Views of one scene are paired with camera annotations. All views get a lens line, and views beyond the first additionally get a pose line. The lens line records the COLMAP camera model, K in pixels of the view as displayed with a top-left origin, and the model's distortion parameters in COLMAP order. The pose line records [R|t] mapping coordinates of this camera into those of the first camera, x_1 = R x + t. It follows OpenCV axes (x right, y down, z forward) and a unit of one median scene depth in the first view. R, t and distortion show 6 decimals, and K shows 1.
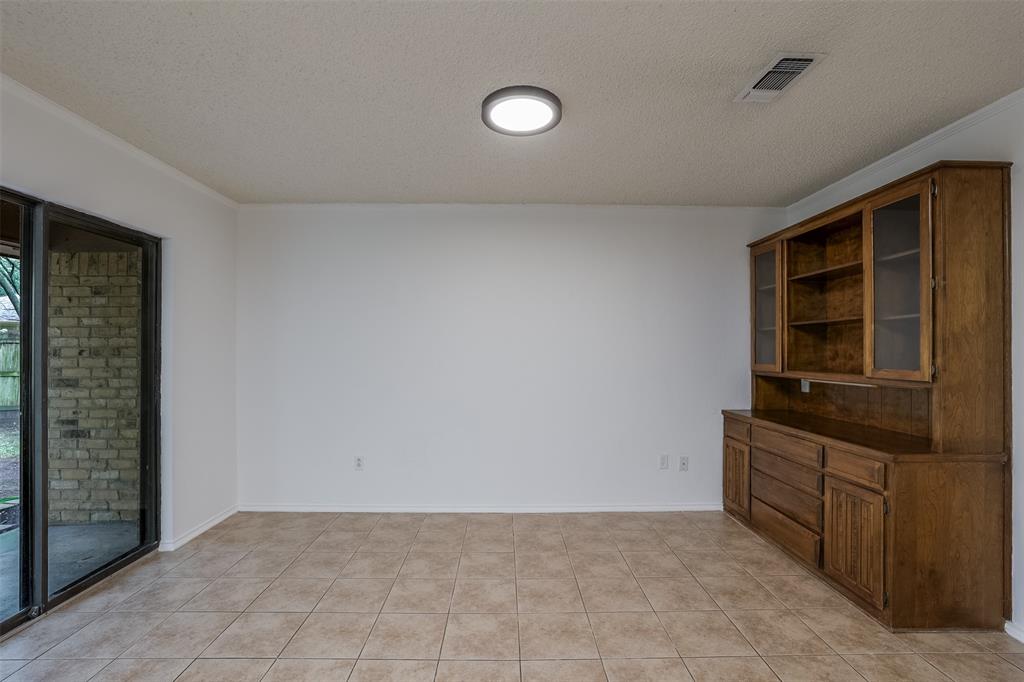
lens RADIAL K [[444.4, 0, 507.4], [0, 444.4, 341.1], [0, 0, 1]] dist [-0.038206, 0.010969]
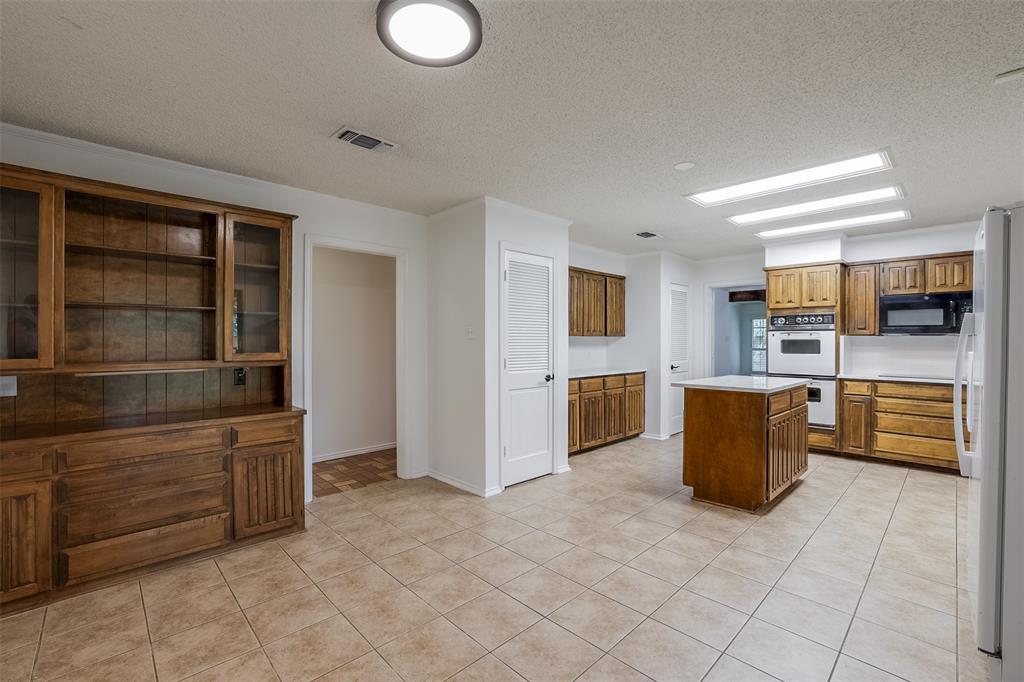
lens RADIAL K [[444.4, 0, 507.4], [0, 444.4, 341.1], [0, 0, 1]] dist [-0.038206, 0.010969]
pose [[-0.683976, -0.001241, 0.729504, -0.528168], [-0.016601, 0.999766, -0.013864, 0.031790], [-0.729316, -0.021593, -0.683837, 1.226948]]
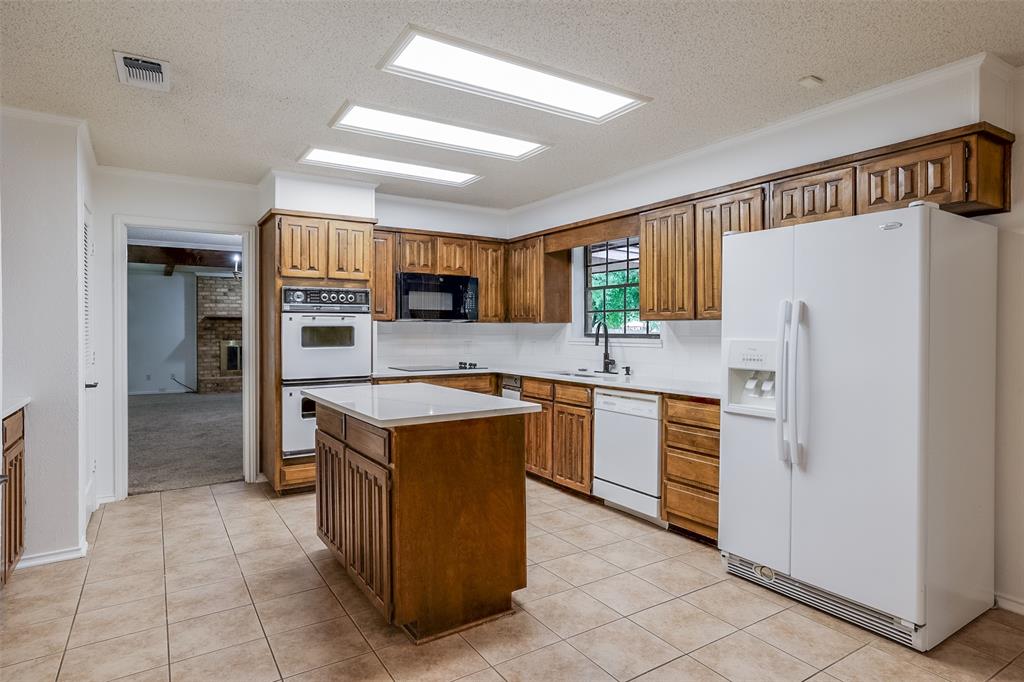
lens RADIAL K [[566.4, 0, 516.5], [0, 566.4, 333.8], [0, 0, 1]] dist [-0.002628, -0.000194]
pose [[-0.845447, 0.005628, -0.534030, 0.469148], [0.011091, 0.999914, -0.007021, 0.017274], [0.533944, -0.011859, -0.845436, 0.662526]]
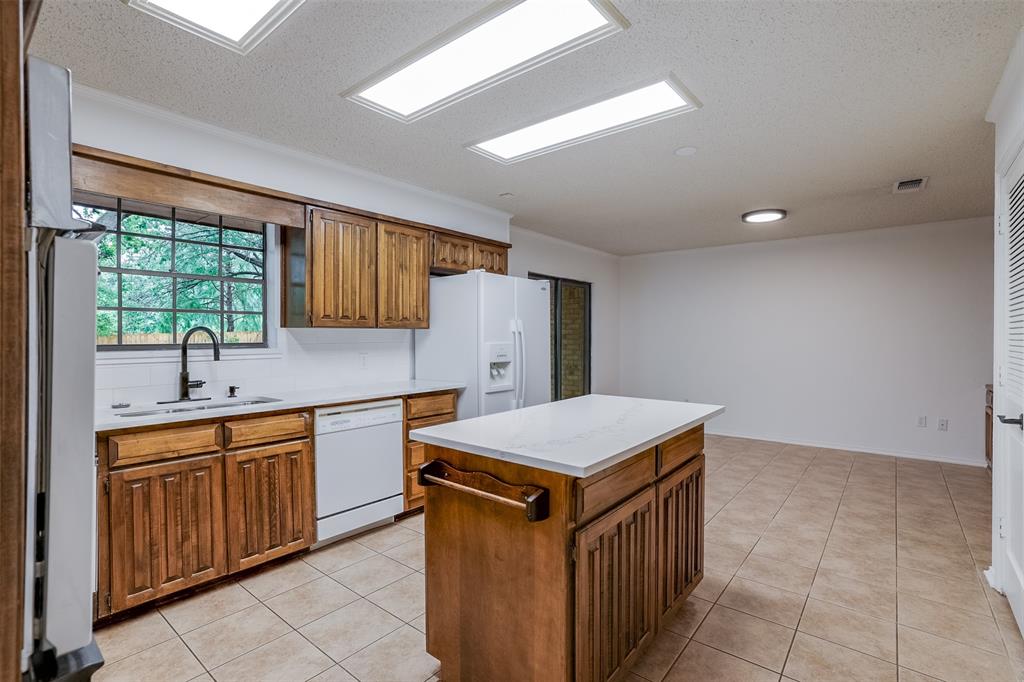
lens RADIAL K [[482.5, 0, 512.0], [0, 482.5, 341.0], [0, 0, 1]] dist [-0.000982, 0.000020]
pose [[0.766839, 0.005638, -0.641815, 0.475704], [0.012340, 0.999647, 0.023526, -0.016708], [0.641721, -0.025961, 0.766499, -1.199721]]
